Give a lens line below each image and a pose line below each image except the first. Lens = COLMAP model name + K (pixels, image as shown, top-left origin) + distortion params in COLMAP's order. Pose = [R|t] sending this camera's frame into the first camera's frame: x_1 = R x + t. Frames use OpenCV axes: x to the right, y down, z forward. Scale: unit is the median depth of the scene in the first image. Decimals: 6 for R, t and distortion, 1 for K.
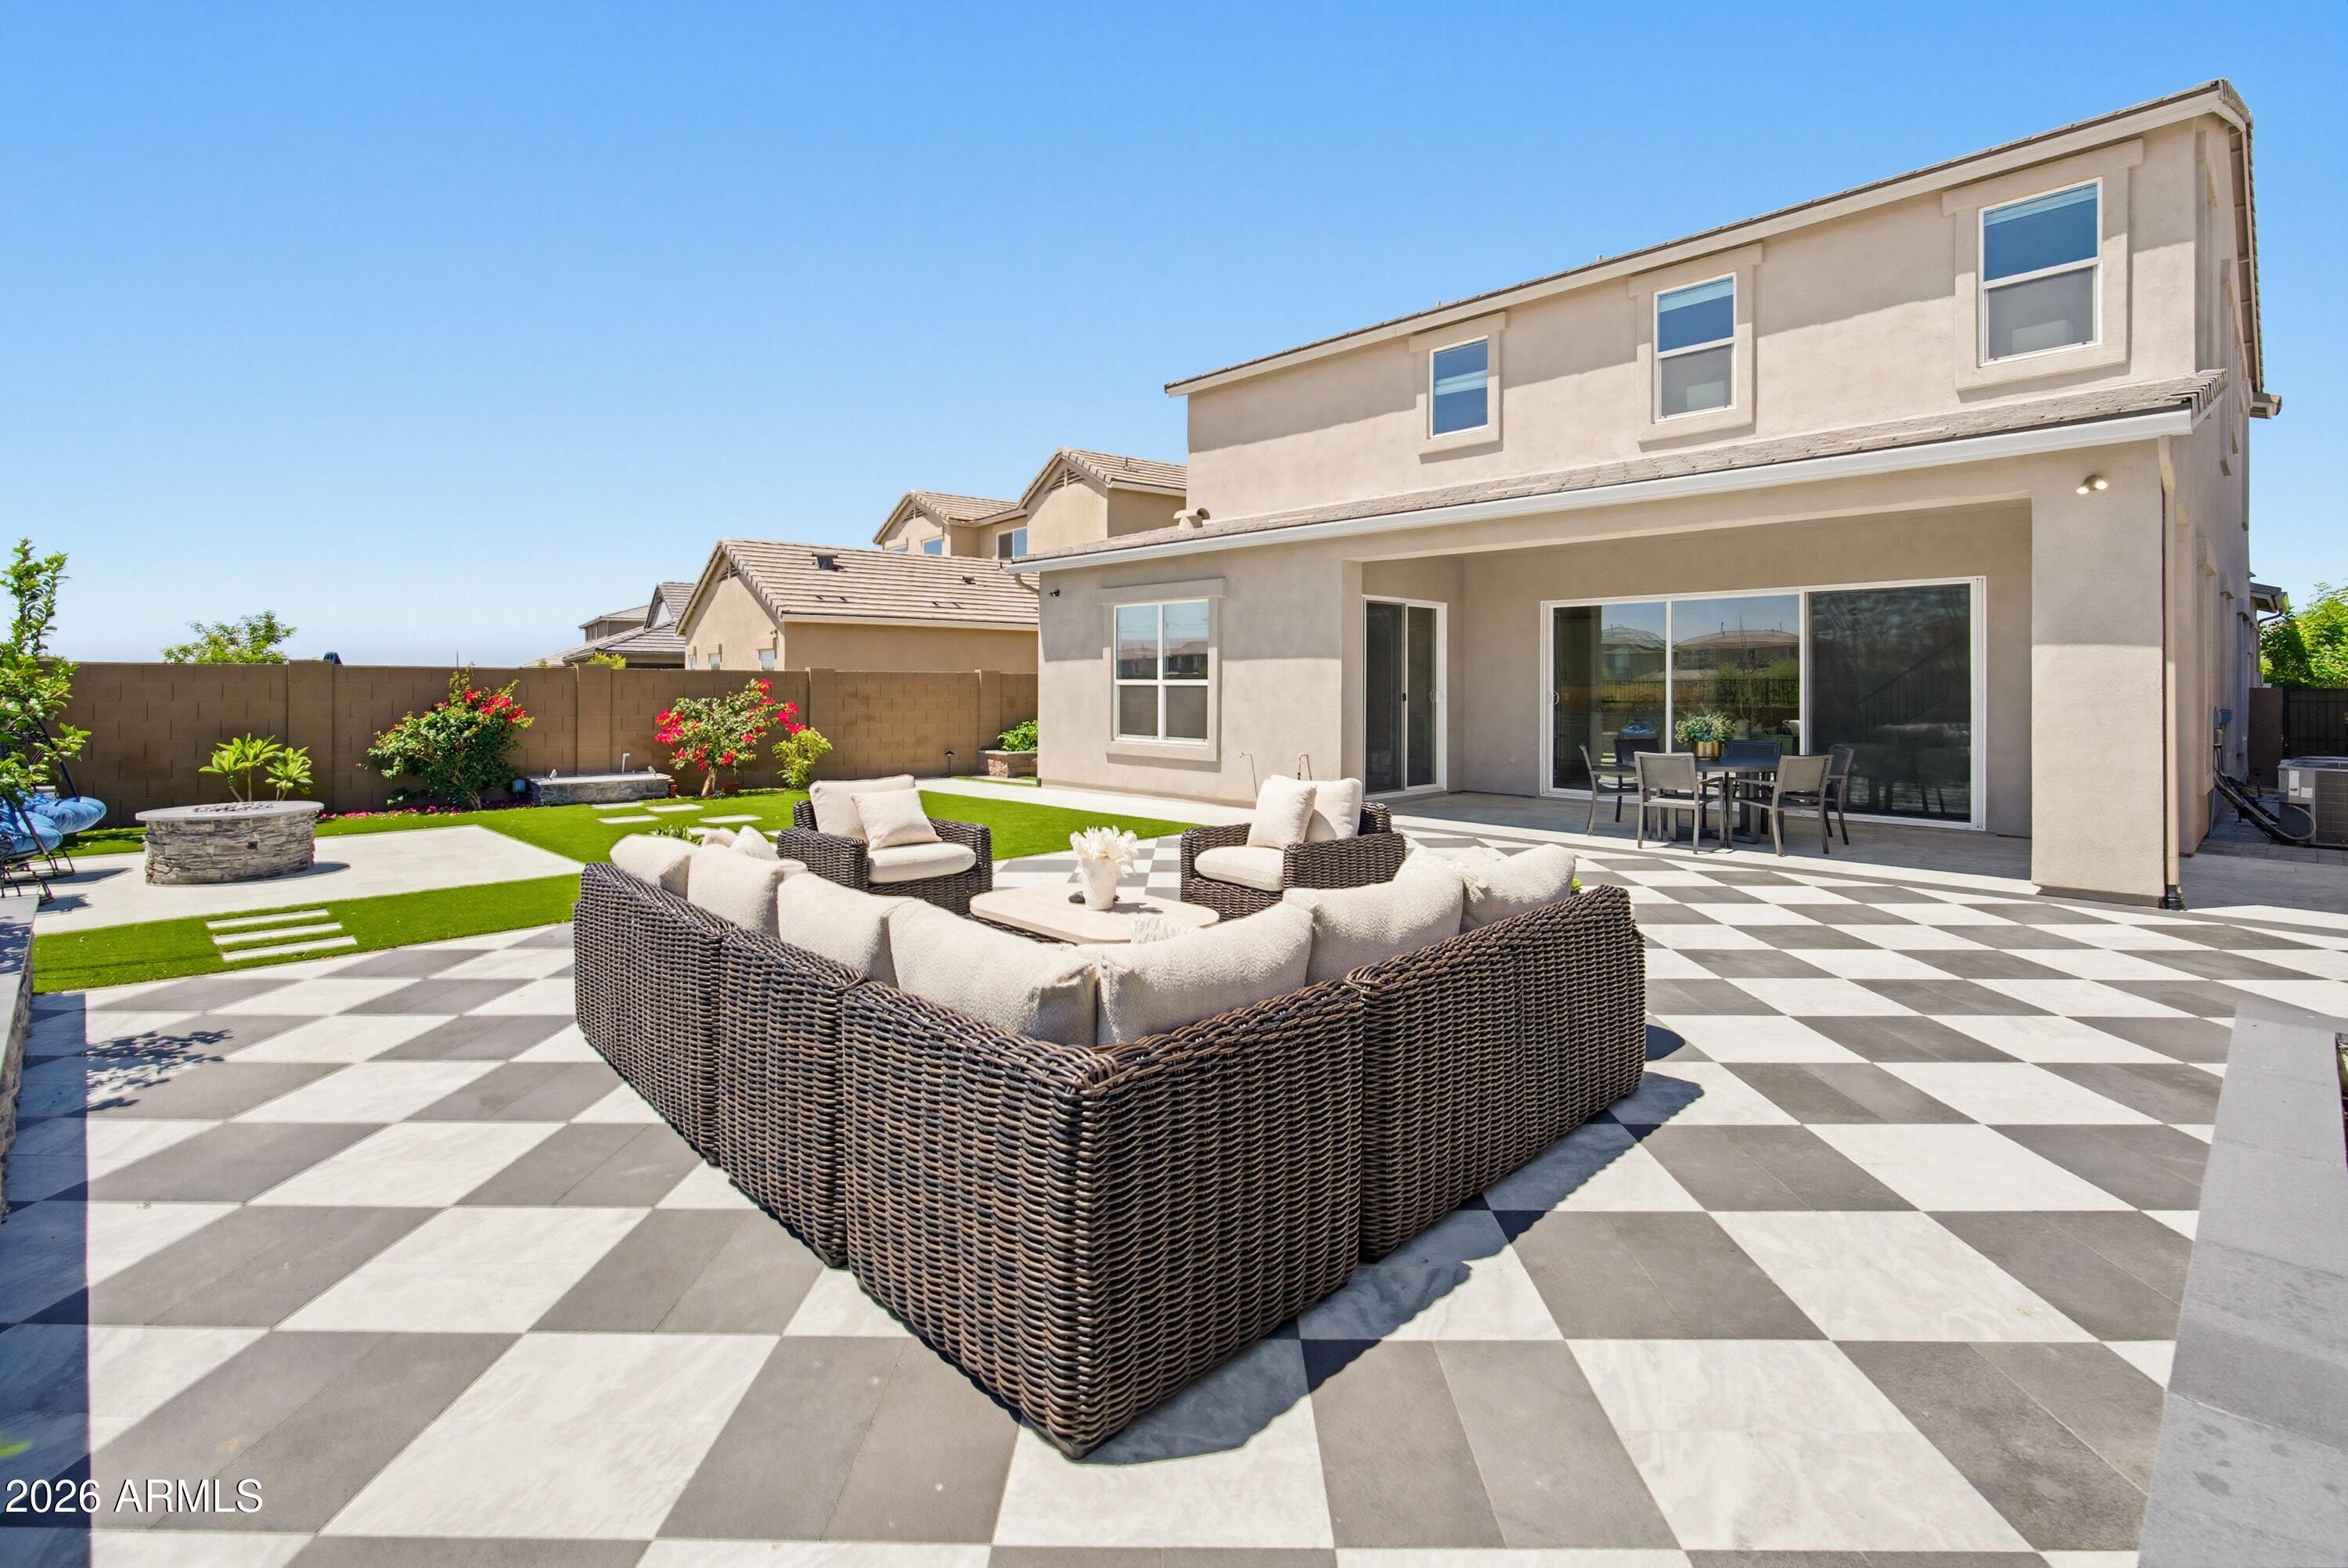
lens RADIAL K [[1033.8, 0, 1179.0], [0, 1033.8, 680.0], [0, 0, 1]] dist [0.016825, 0.000017]
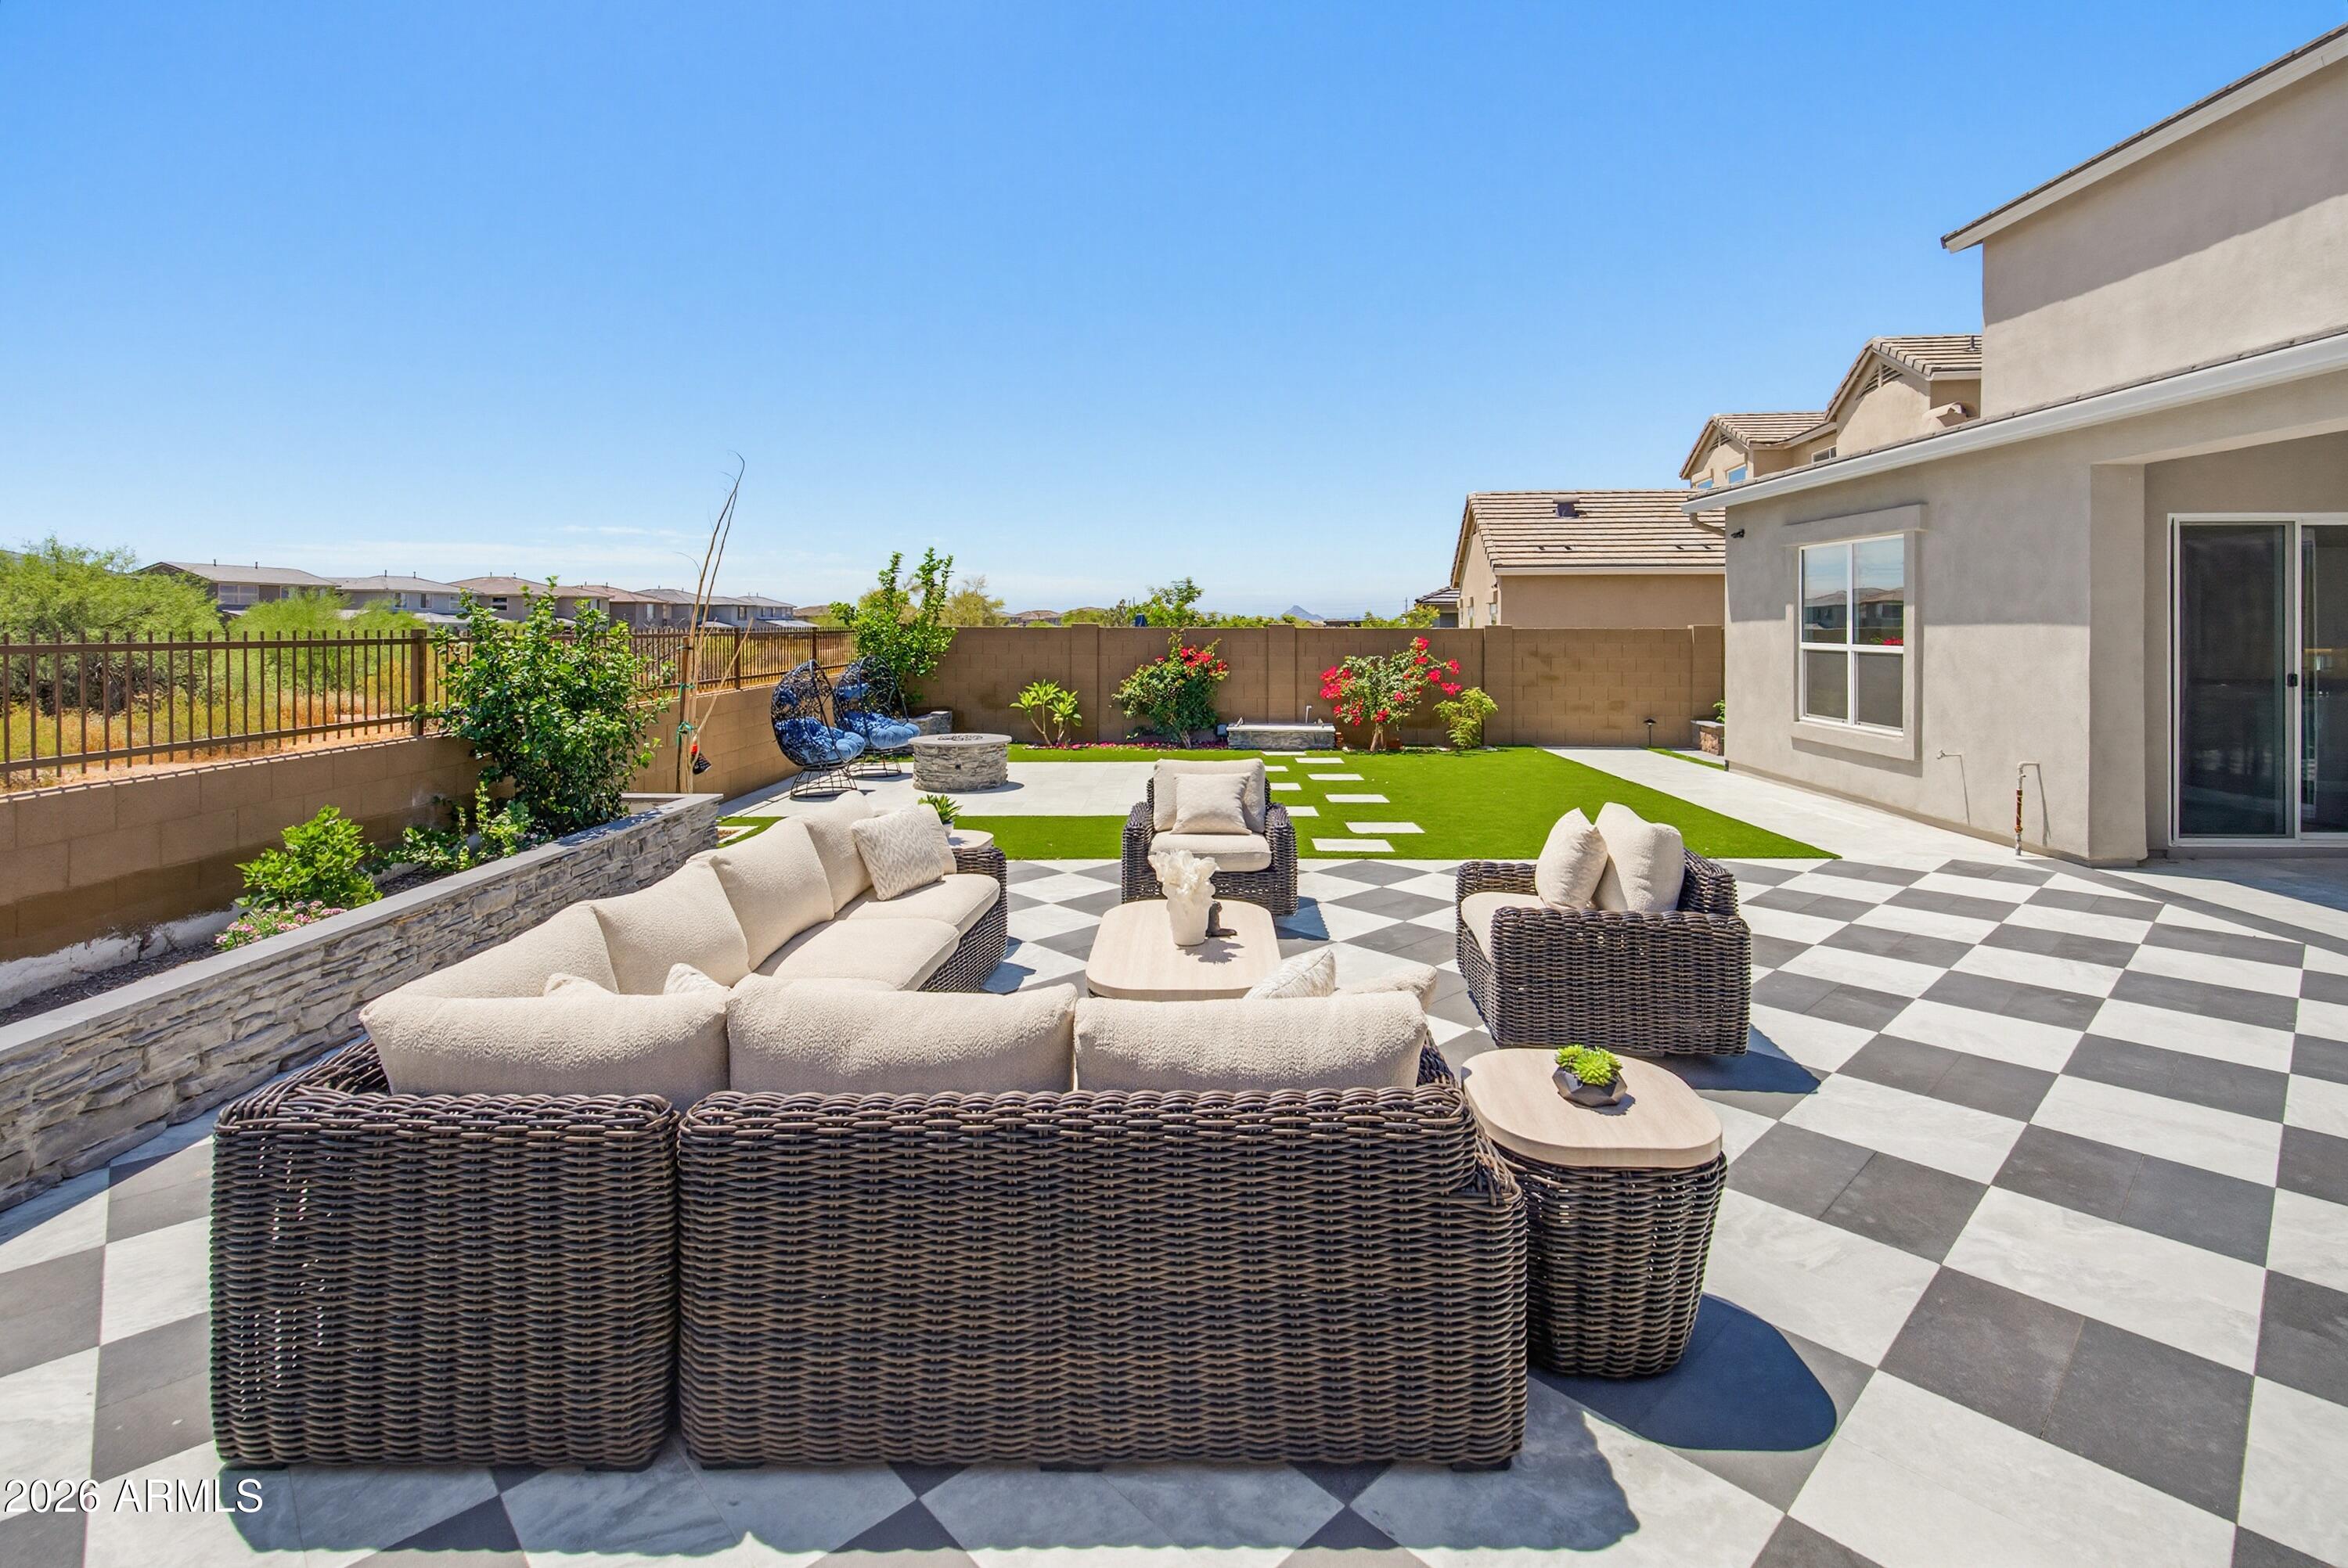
lens RADIAL K [[1080.9, 0, 1235.3], [0, 1080.9, 618.9], [0, 0, 1]] dist [-0.001363, -0.000473]
pose [[0.722730, -0.004187, -0.691118, 0.192117], [0.002111, 0.999990, -0.003851, -0.015646], [0.691127, 0.001324, 0.722732, 0.124577]]
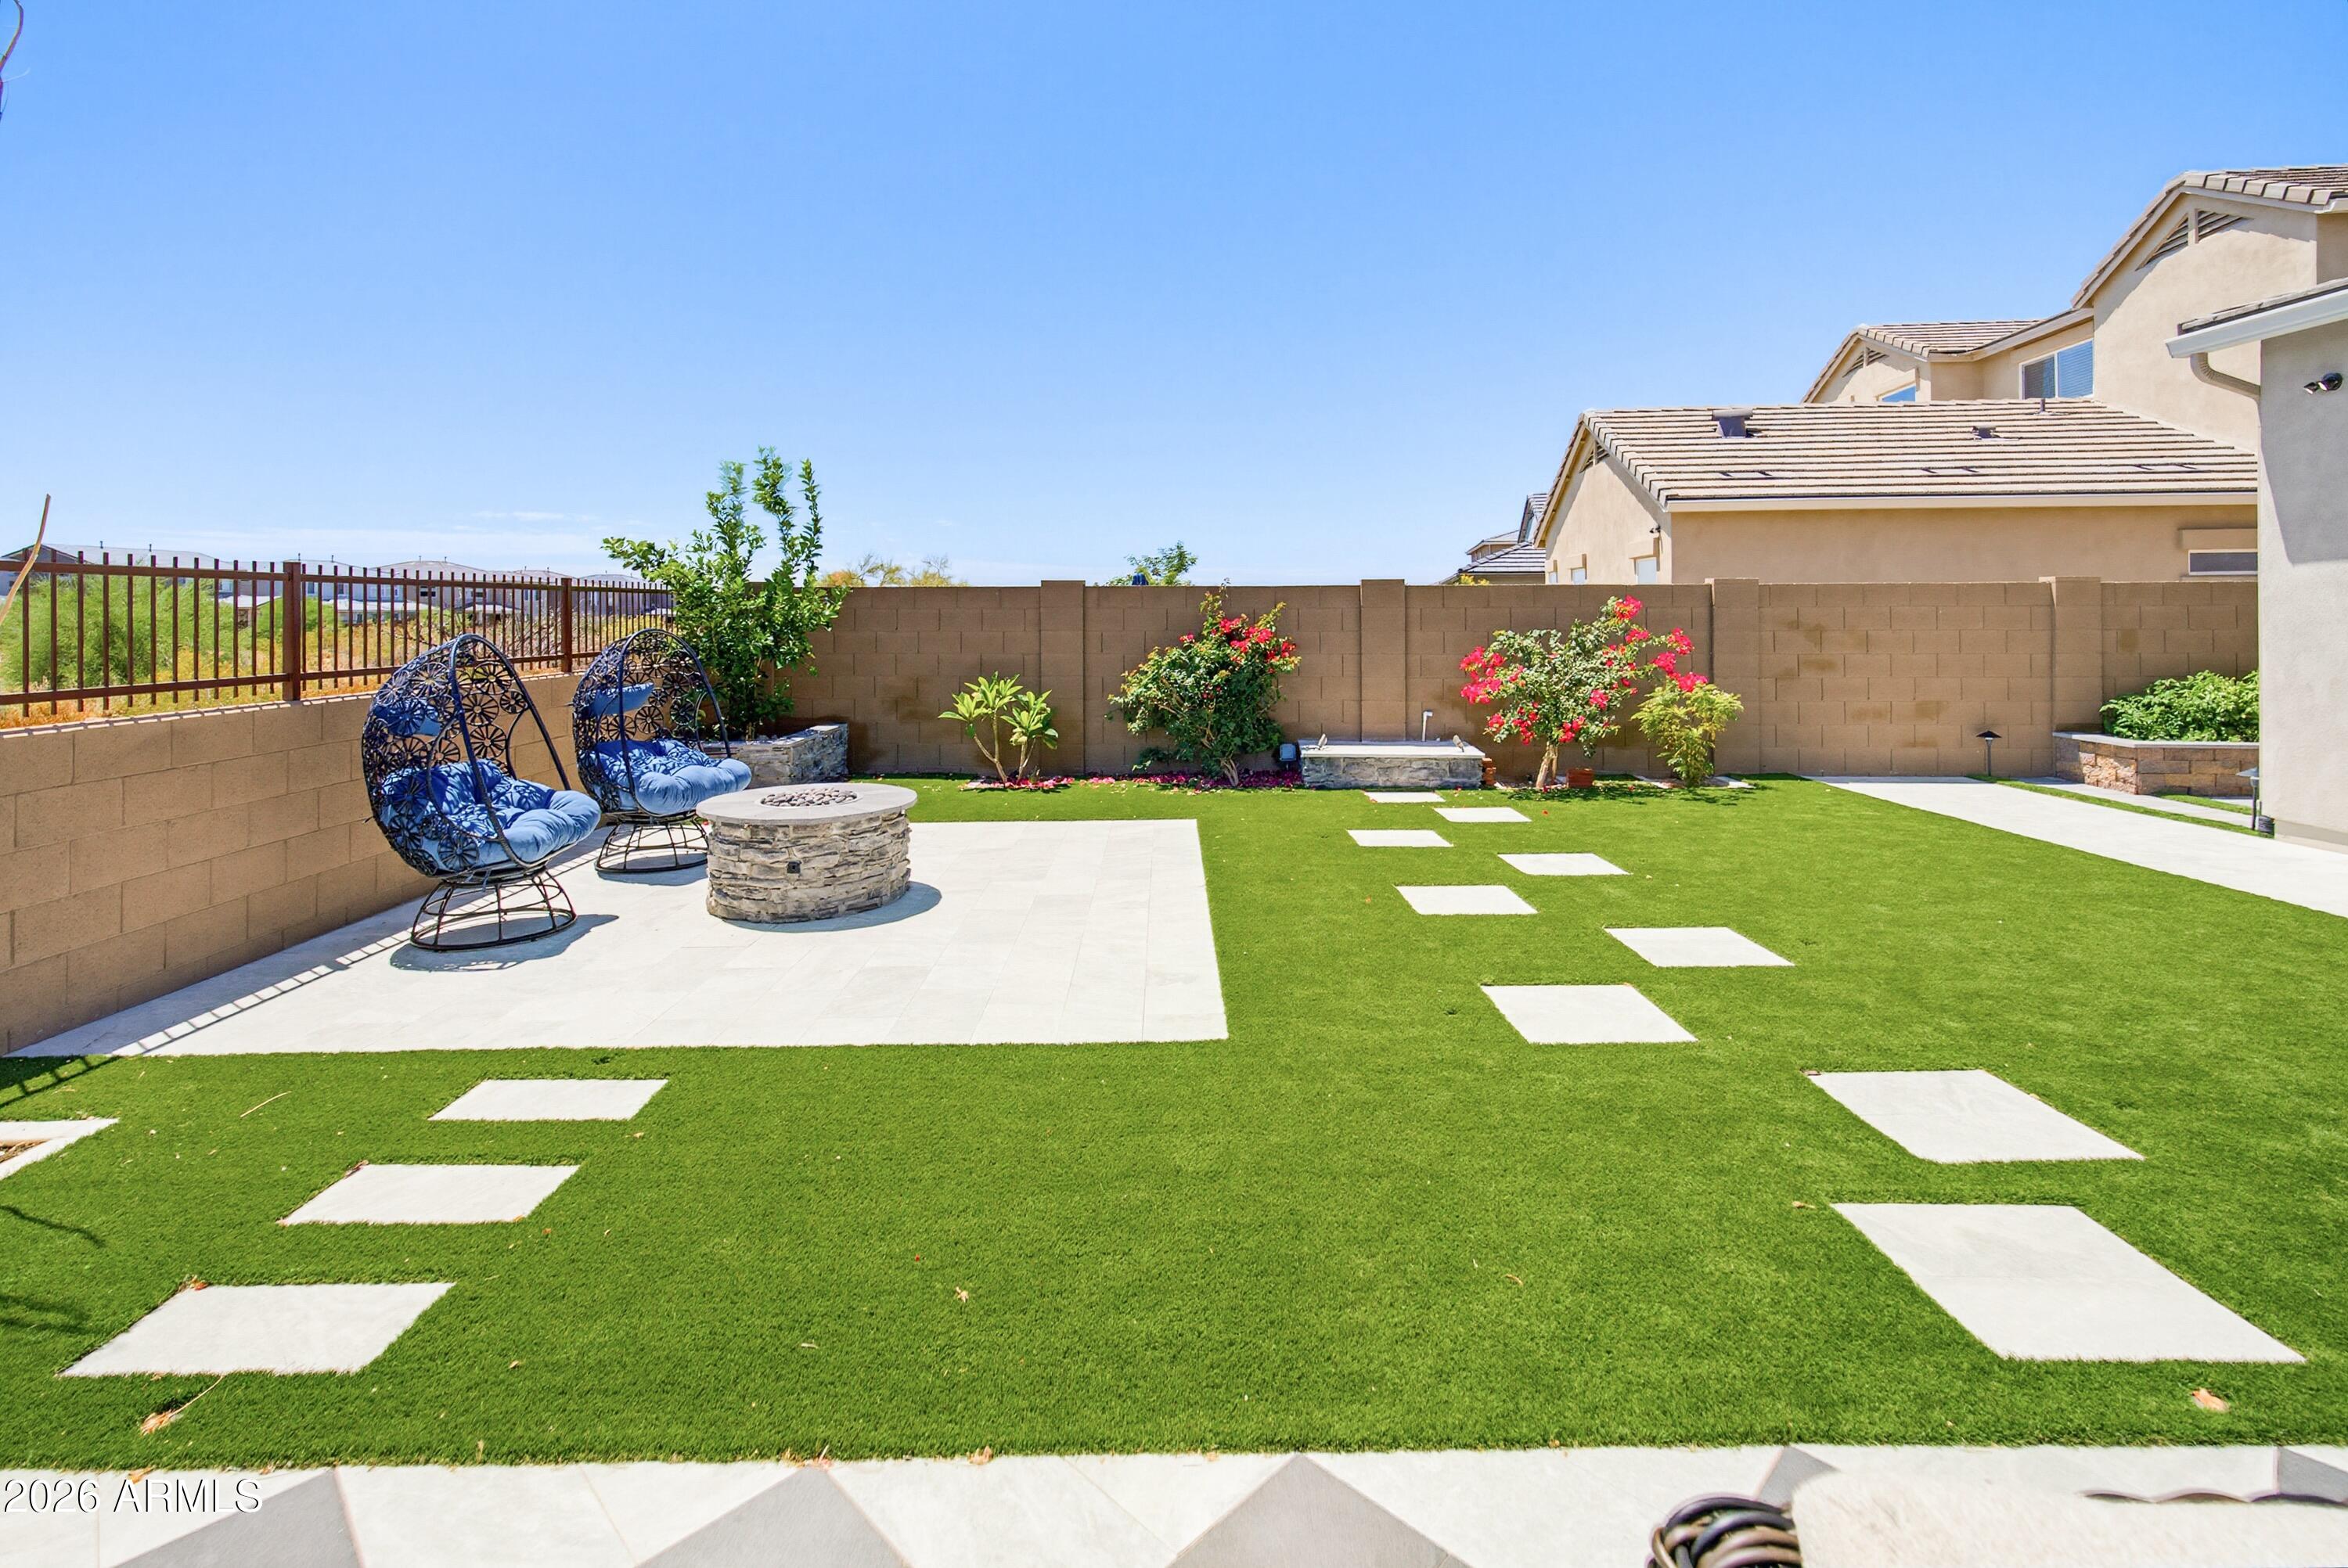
lens RADIAL K [[1098.2, 0, 1171.9], [0, 1098.2, 601.3], [0, 0, 1]] dist [-0.001582, 0.000147]
pose [[0.699552, -0.011638, -0.714487, -0.139342], [0.009262, 0.999931, -0.007219, 0.003328], [0.714522, -0.001567, 0.699611, 0.381573]]
